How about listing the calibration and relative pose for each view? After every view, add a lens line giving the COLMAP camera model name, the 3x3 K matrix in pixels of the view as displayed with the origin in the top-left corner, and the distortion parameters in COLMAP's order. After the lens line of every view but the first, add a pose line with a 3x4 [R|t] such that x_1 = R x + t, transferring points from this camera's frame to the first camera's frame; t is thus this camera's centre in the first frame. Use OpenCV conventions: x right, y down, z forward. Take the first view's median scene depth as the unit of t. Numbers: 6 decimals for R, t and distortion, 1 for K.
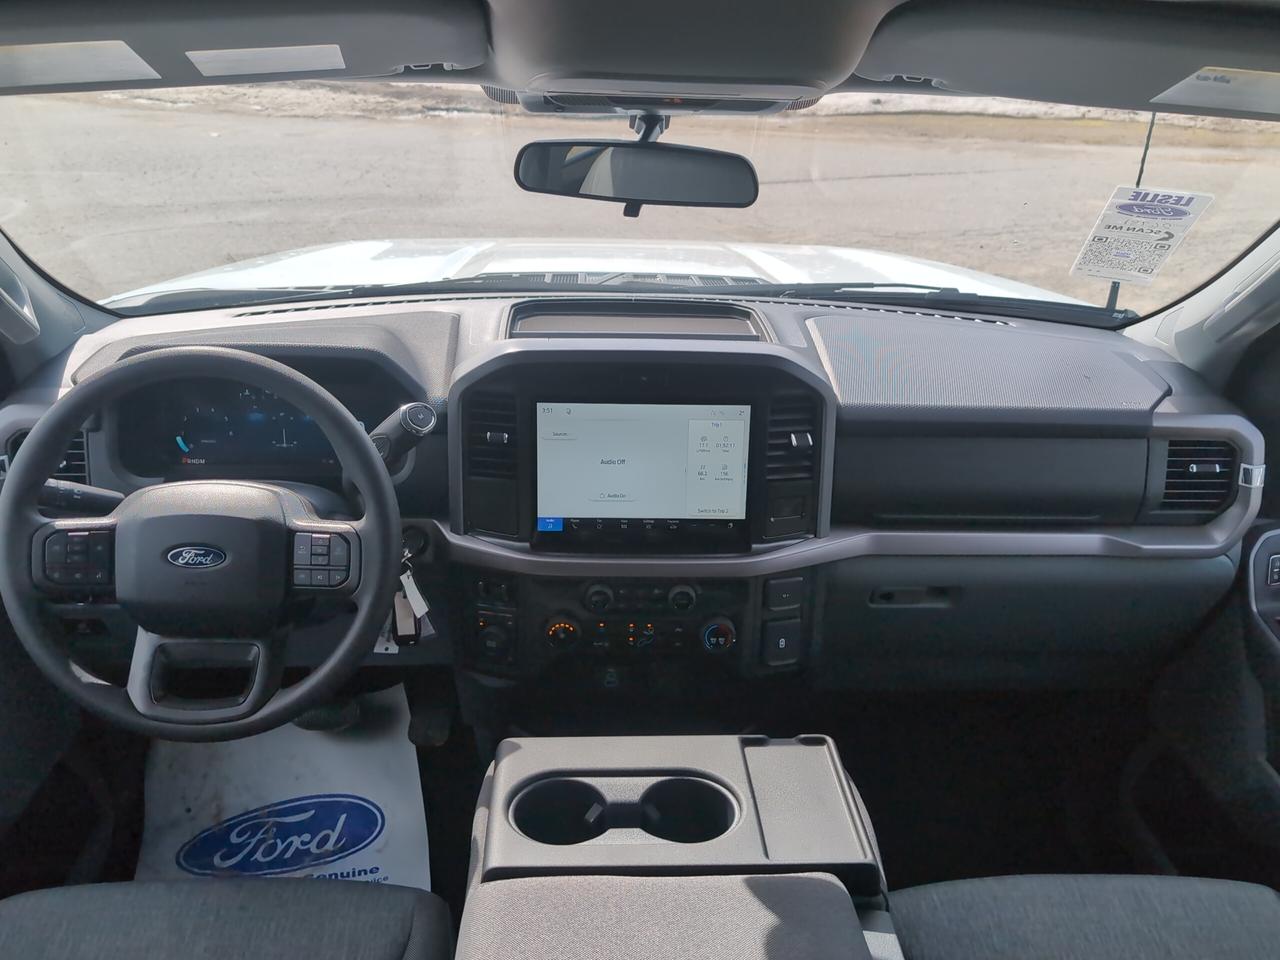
lens RADIAL K [[1099.2, 0, 639.5], [0, 1099.2, 463.8], [0, 0, 1]] dist [0.053126, -0.088707]
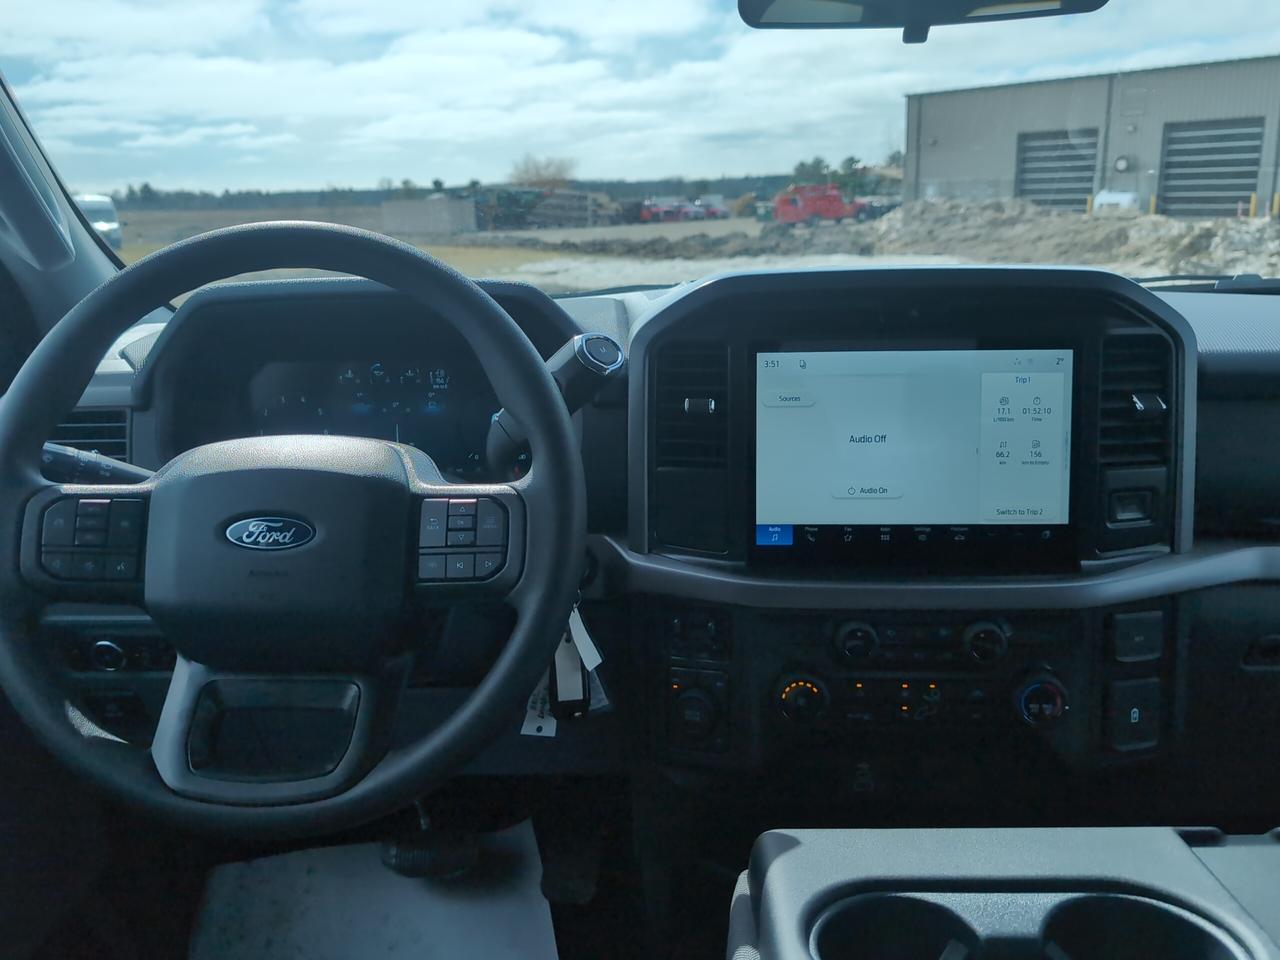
lens RADIAL K [[1099.2, 0, 639.5], [0, 1099.2, 463.8], [0, 0, 1]] dist [0.053126, -0.088707]
pose [[0.997499, -0.021213, -0.067420, -0.122043], [0.009159, 0.984649, -0.174305, 0.133366], [0.070082, 0.173251, 0.982381, 0.322994]]
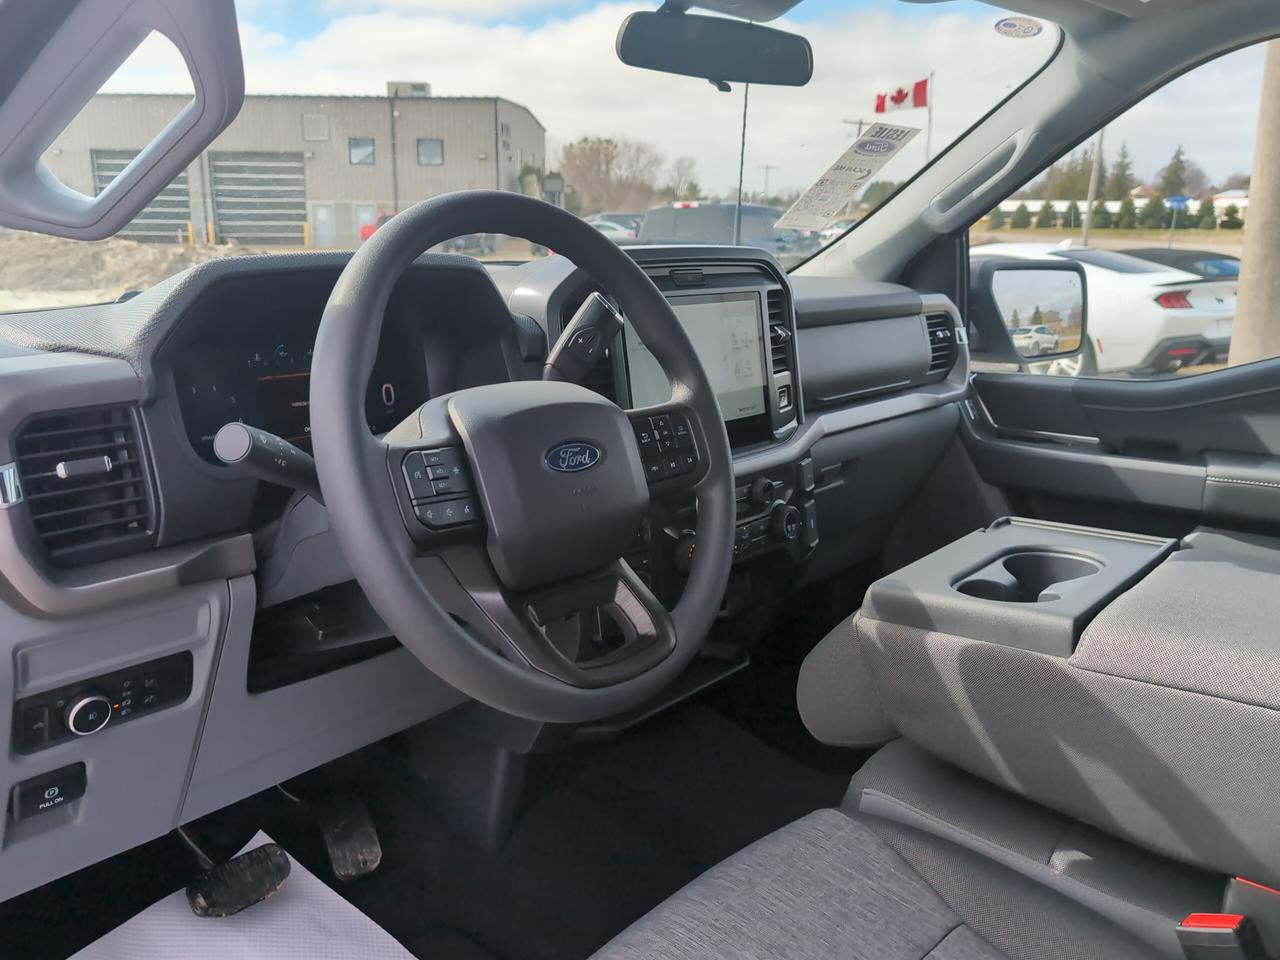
lens RADIAL K [[1097.7, 0, 654.8], [0, 1097.7, 478.6], [0, 0, 1]] dist [0.034903, -0.003541]
pose [[0.664802, -0.183585, 0.724109, -0.758683], [0.303226, 0.952201, -0.036978, 0.119442], [-0.682709, 0.244152, 0.688693, 0.386538]]
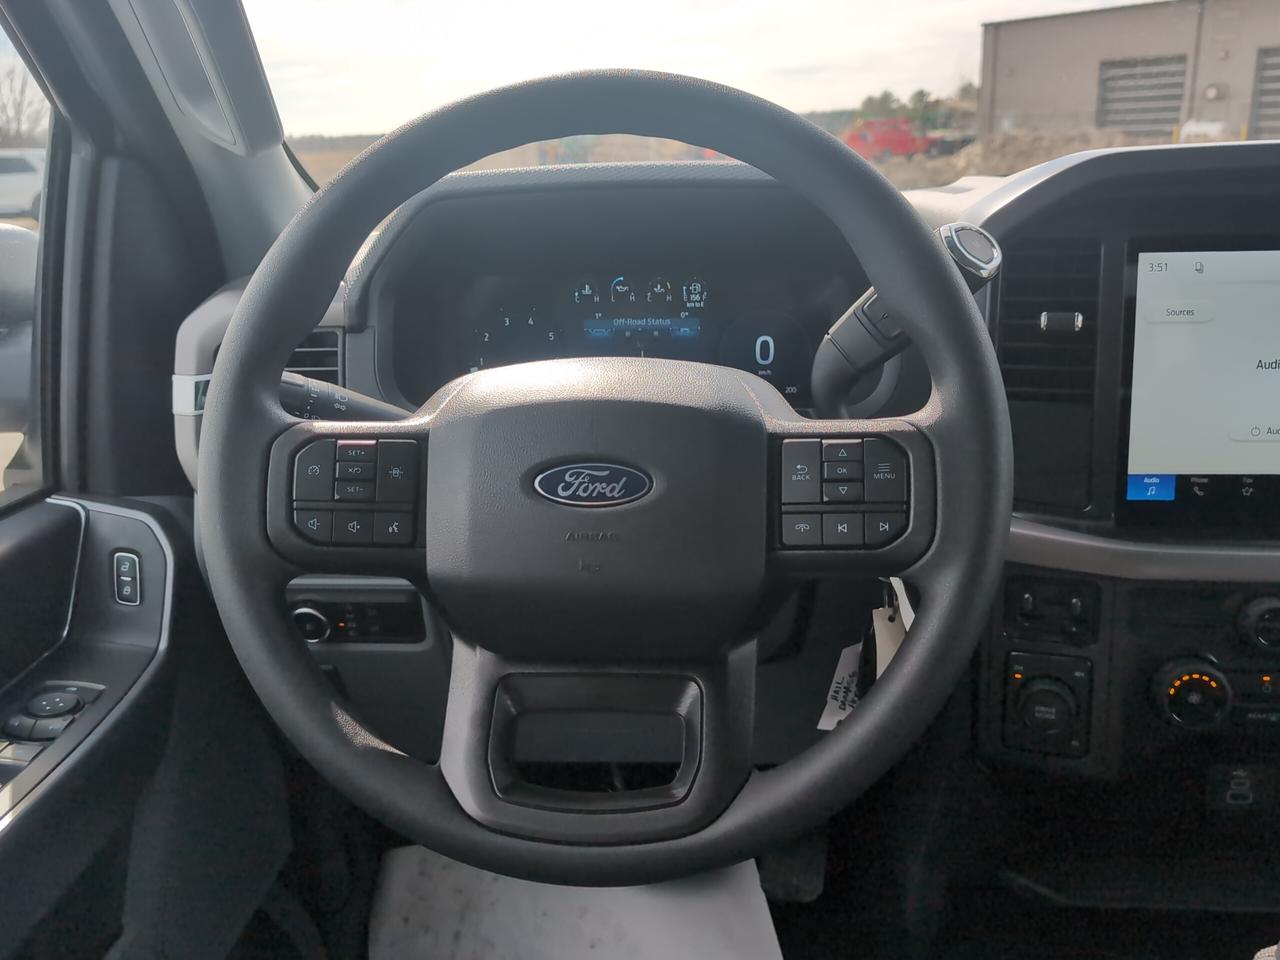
lens RADIAL K [[1099.2, 0, 639.5], [0, 1099.2, 463.8], [0, 0, 1]] dist [0.053126, -0.088707]
pose [[0.992363, -0.015900, -0.122320, -0.270704], [0.000590, 0.992257, -0.124199, 0.113744], [0.123348, 0.123178, 0.984689, 0.446868]]
